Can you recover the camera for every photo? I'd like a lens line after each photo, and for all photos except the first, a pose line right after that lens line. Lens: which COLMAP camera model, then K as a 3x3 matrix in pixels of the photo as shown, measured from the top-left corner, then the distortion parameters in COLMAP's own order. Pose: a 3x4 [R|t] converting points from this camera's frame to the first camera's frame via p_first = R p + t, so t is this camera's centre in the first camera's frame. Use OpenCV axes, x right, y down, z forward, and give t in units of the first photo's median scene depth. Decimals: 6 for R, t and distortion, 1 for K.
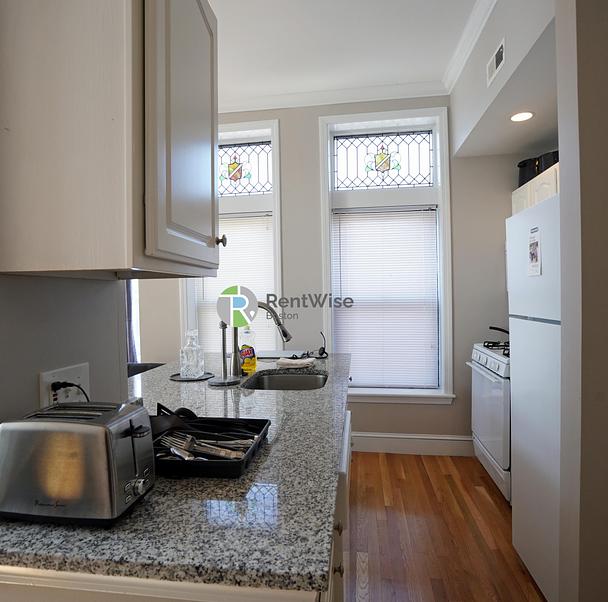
lens RADIAL K [[414.0, 0, 306.6], [0, 414.0, 304.8], [0, 0, 1]] dist [-0.058798, 0.029442]
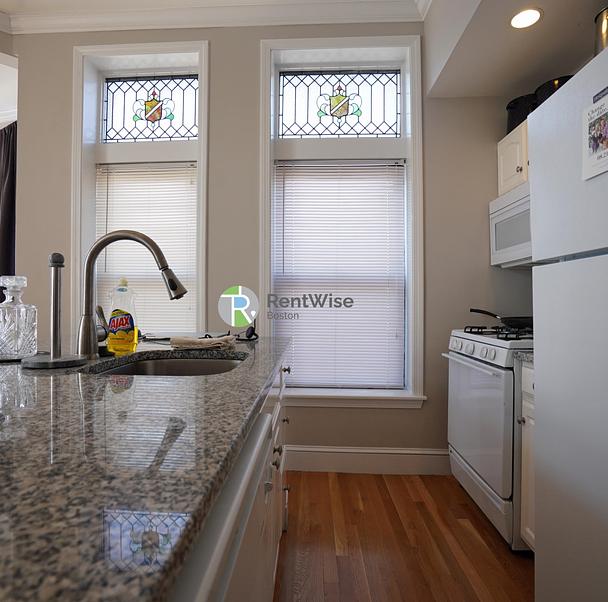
lens RADIAL K [[414.0, 0, 307.6], [0, 414.0, 301.5], [0, 0, 1]] dist [-0.058798, 0.029442]
pose [[0.992798, 0.022260, 0.117718, 0.038768], [-0.019185, 0.999446, -0.027188, 0.060570], [-0.118258, 0.024734, 0.992675, 0.227416]]
